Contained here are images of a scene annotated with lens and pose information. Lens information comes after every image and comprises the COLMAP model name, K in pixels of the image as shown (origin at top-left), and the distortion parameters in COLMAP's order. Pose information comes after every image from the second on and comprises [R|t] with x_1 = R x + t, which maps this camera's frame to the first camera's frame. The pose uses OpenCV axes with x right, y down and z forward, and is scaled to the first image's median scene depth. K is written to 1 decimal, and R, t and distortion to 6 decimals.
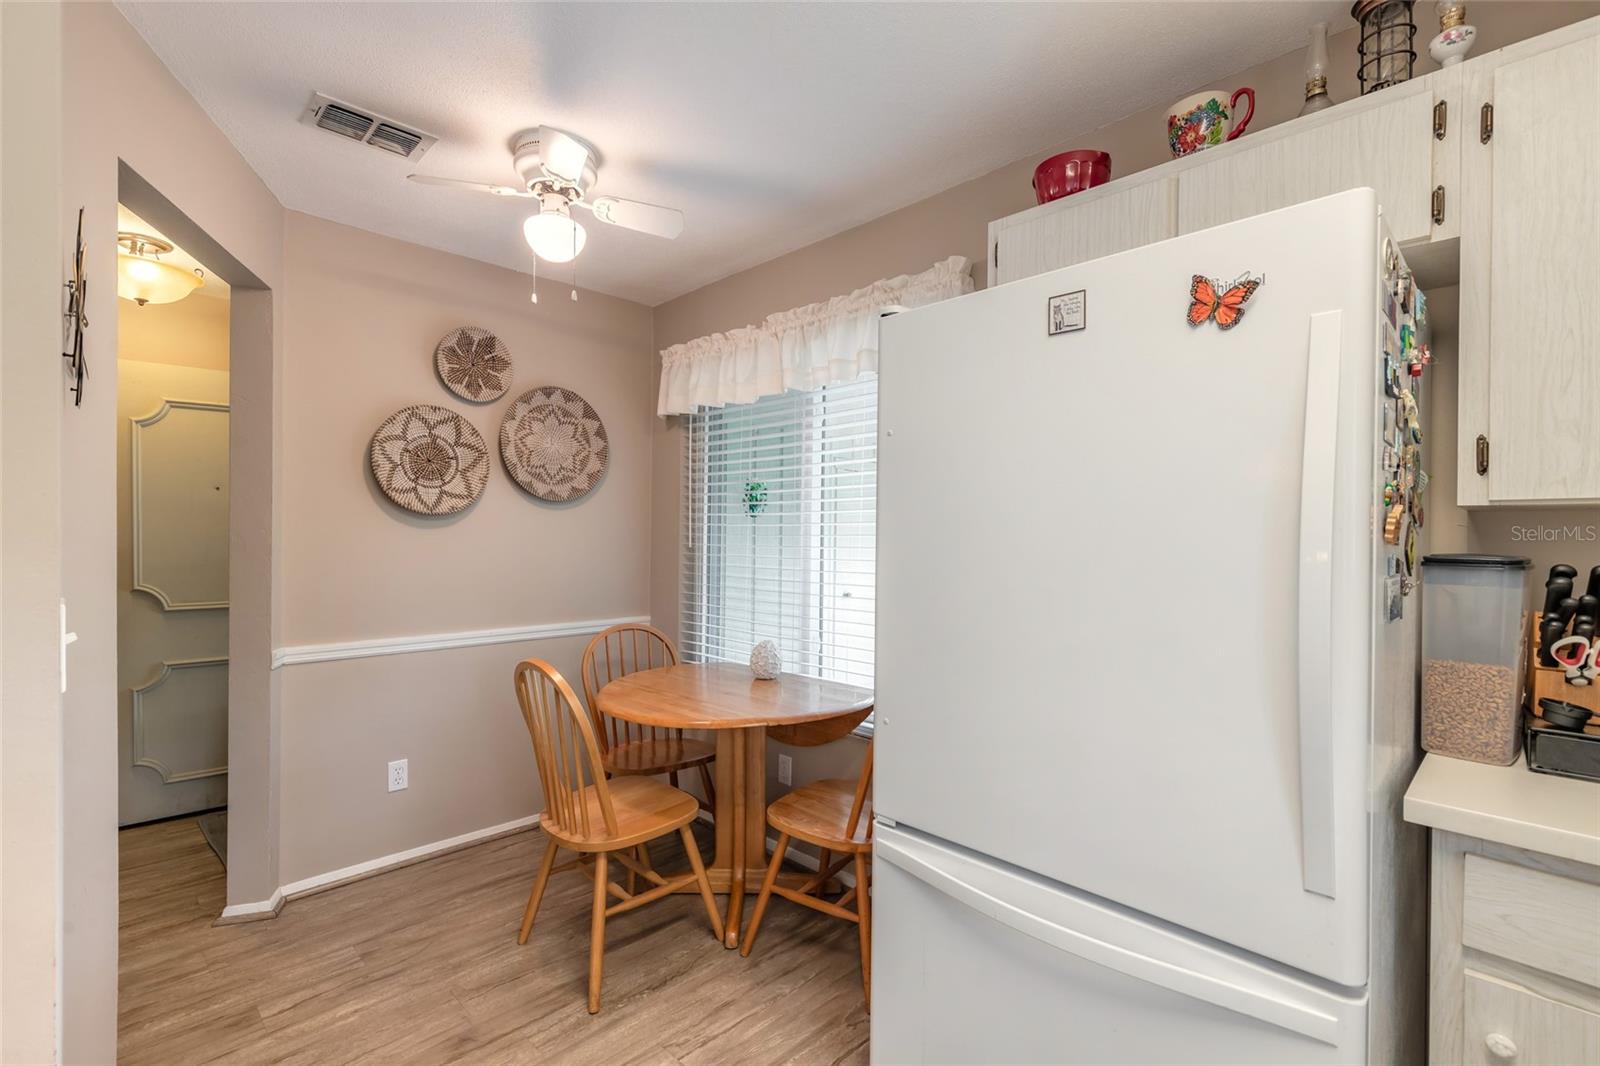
lens RADIAL K [[731.1, 0, 794.4], [0, 731.1, 532.4], [0, 0, 1]] dist [0.010500, -0.000354]
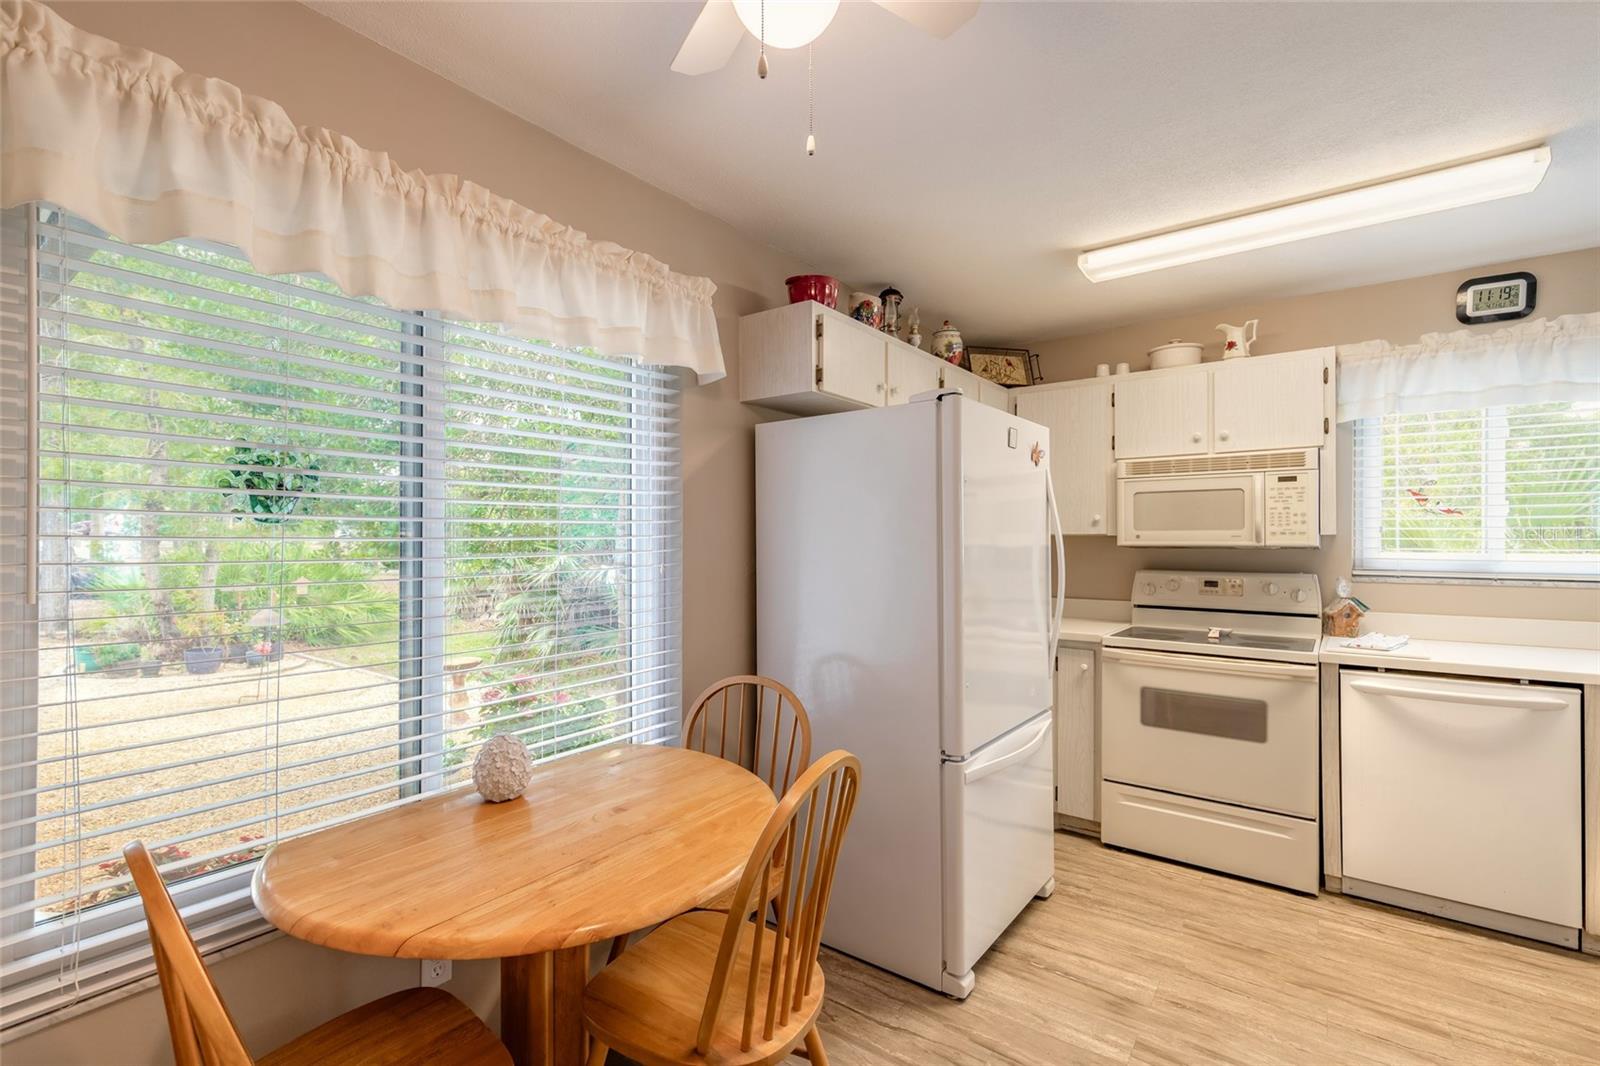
lens RADIAL K [[731.1, 0, 796.8], [0, 731.1, 537.3], [0, 0, 1]] dist [0.010500, -0.000354]
pose [[-0.132945, -0.002690, 0.991120, -0.665615], [0.003304, 0.999990, 0.003158, -0.013055], [-0.991118, 0.003694, -0.132935, 0.832181]]
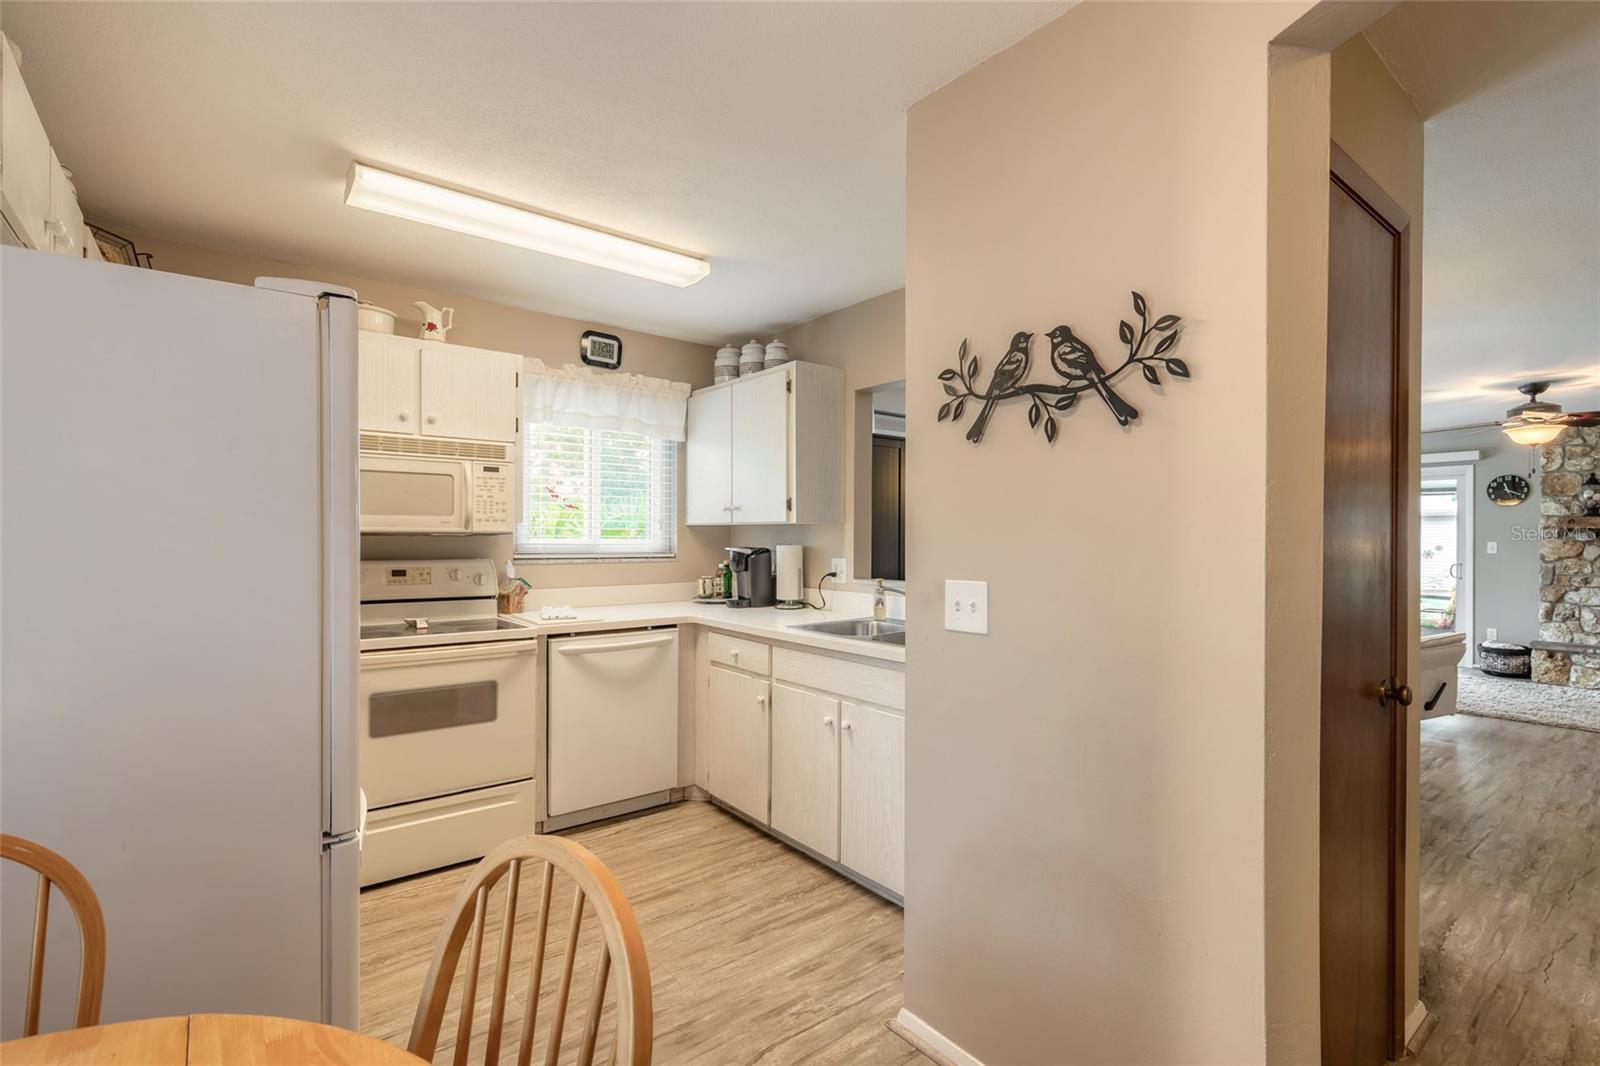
lens RADIAL K [[731.1, 0, 804.2], [0, 731.1, 536.0], [0, 0, 1]] dist [0.010500, -0.000354]
pose [[-0.992823, -0.010851, 0.119097, -0.321546], [-0.010512, 0.999939, 0.003477, 0.001533], [-0.119127, 0.002200, -0.992877, 1.046933]]
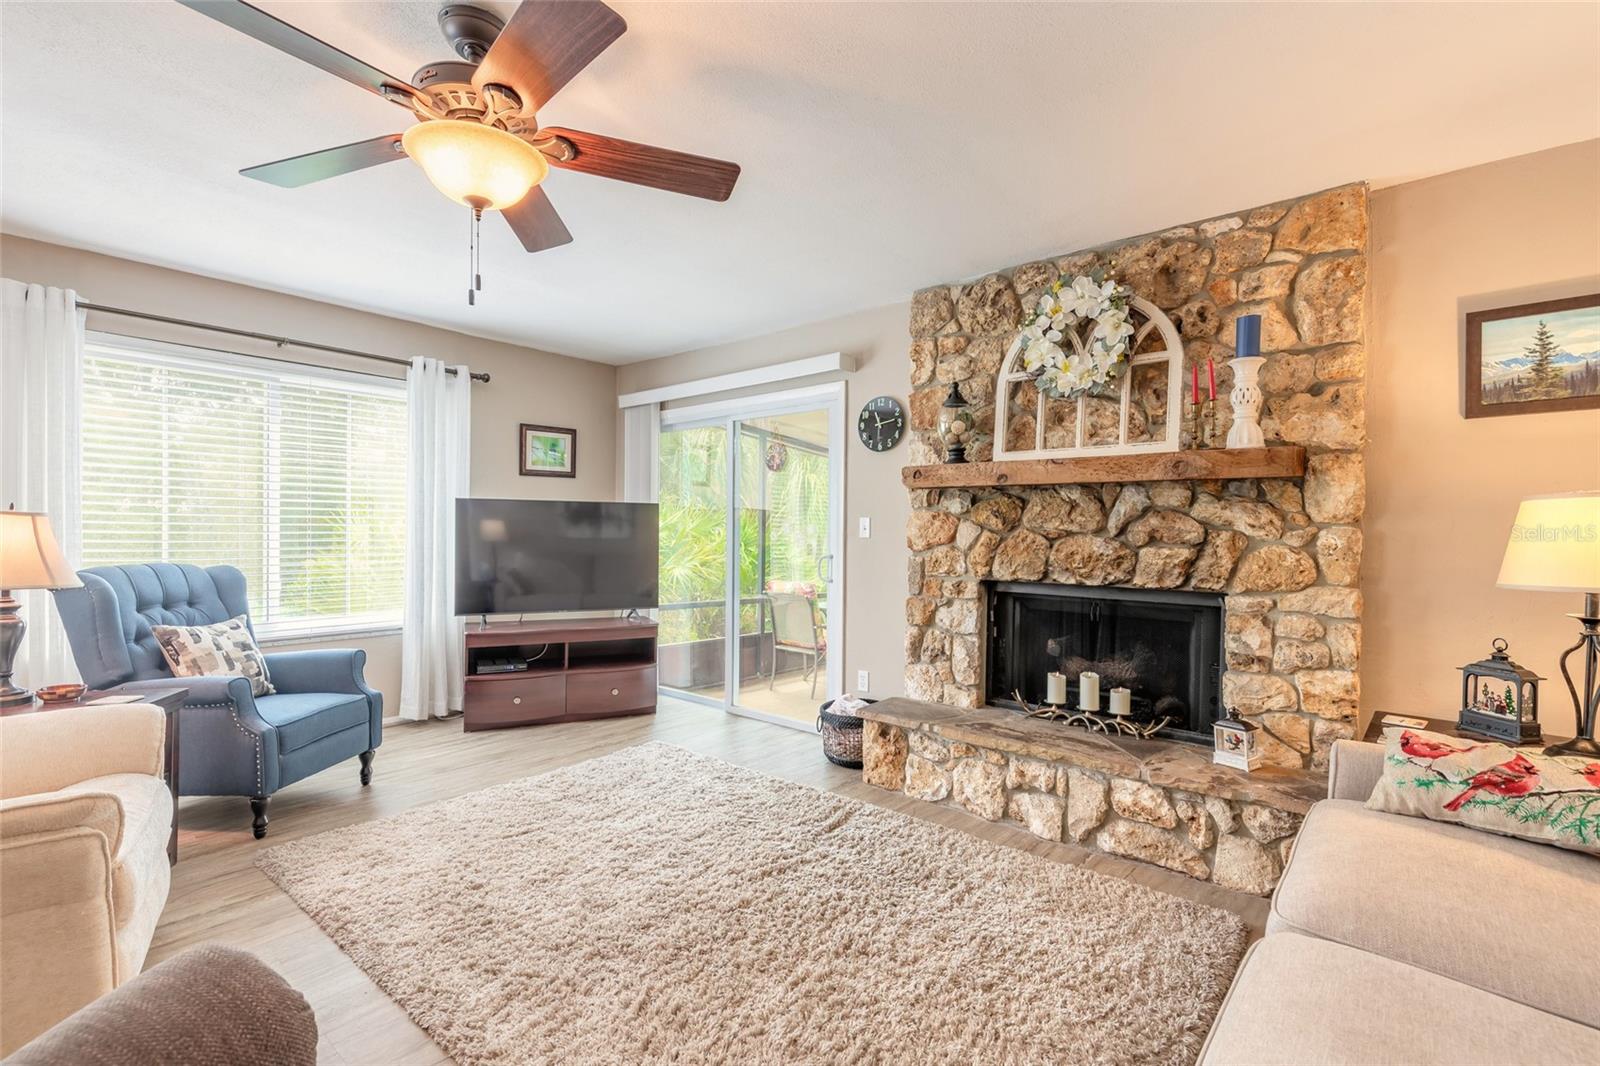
lens RADIAL K [[731.1, 0, 788.7], [0, 731.1, 537.2], [0, 0, 1]] dist [0.010500, -0.000354]
pose [[-0.998117, -0.014624, -0.059571, -2.182281], [-0.015232, 0.999836, 0.009765, 0.033308], [0.059419, 0.010654, -0.998176, -0.383938]]
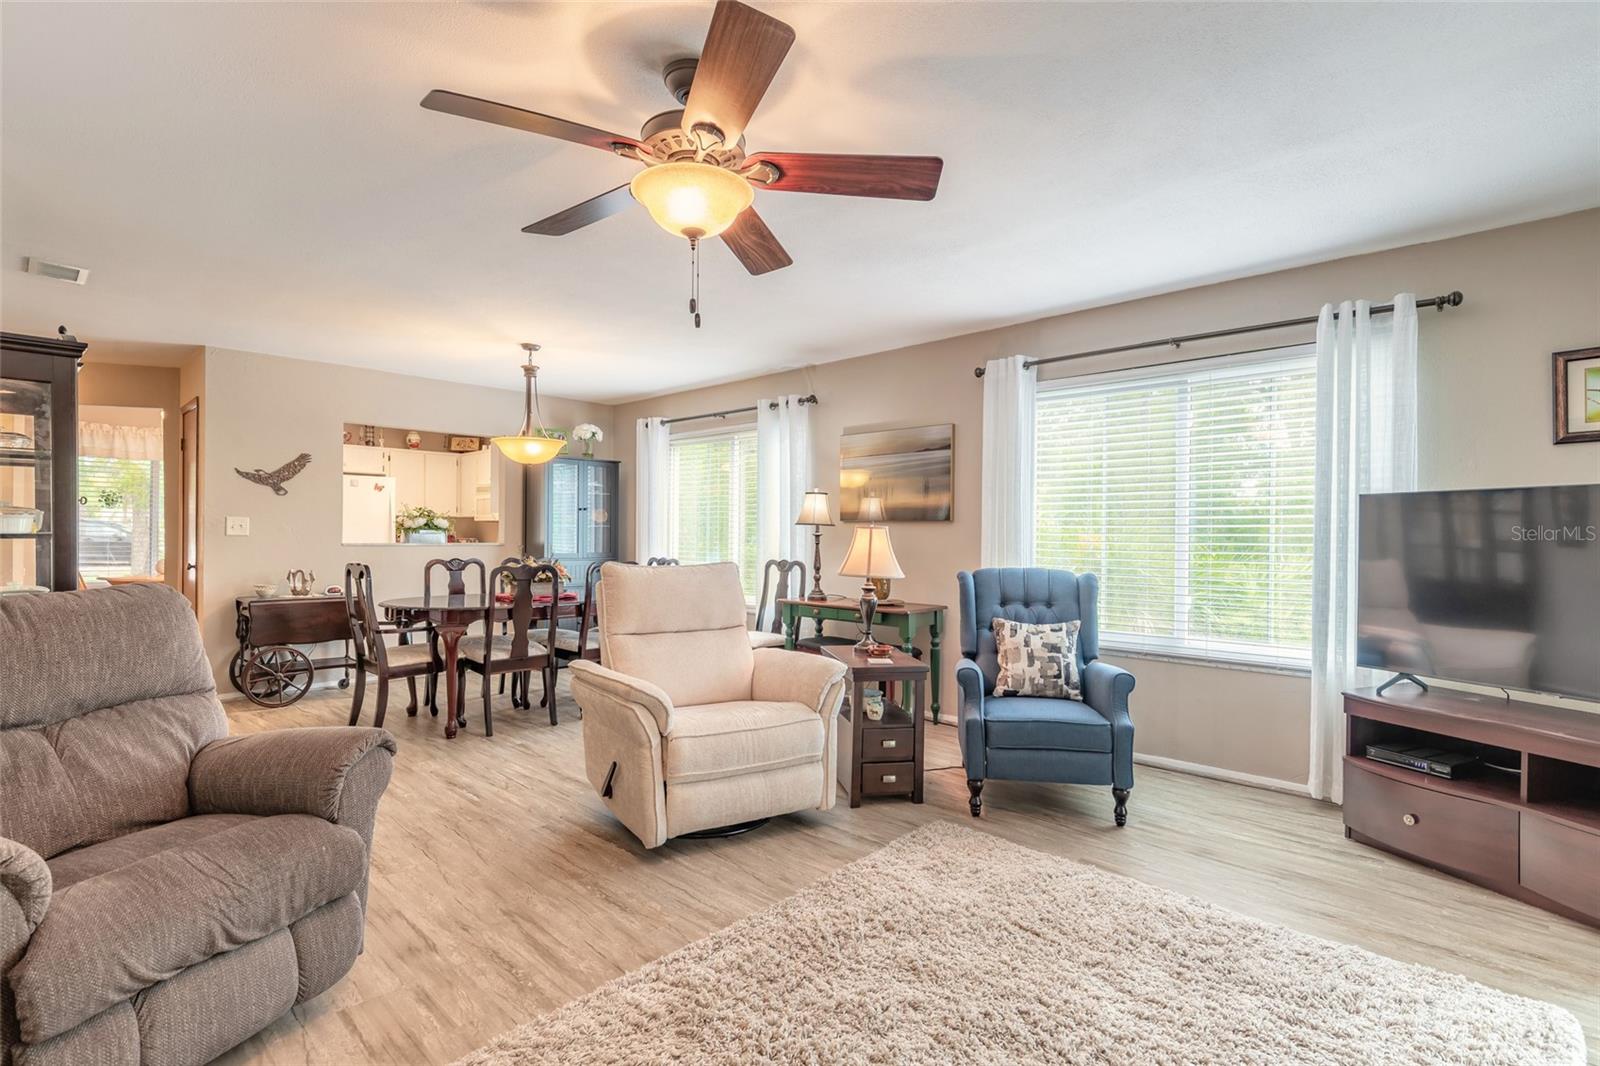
lens RADIAL K [[760.8, 0, 791.1], [0, 760.8, 538.7], [0, 0, 1]] dist [0.005162, -0.003271]
pose [[-0.001594, -0.010056, 0.999948, -2.678108], [-0.006569, 0.999928, 0.010045, 0.035492], [-0.999977, -0.006552, -0.001660, -1.150107]]
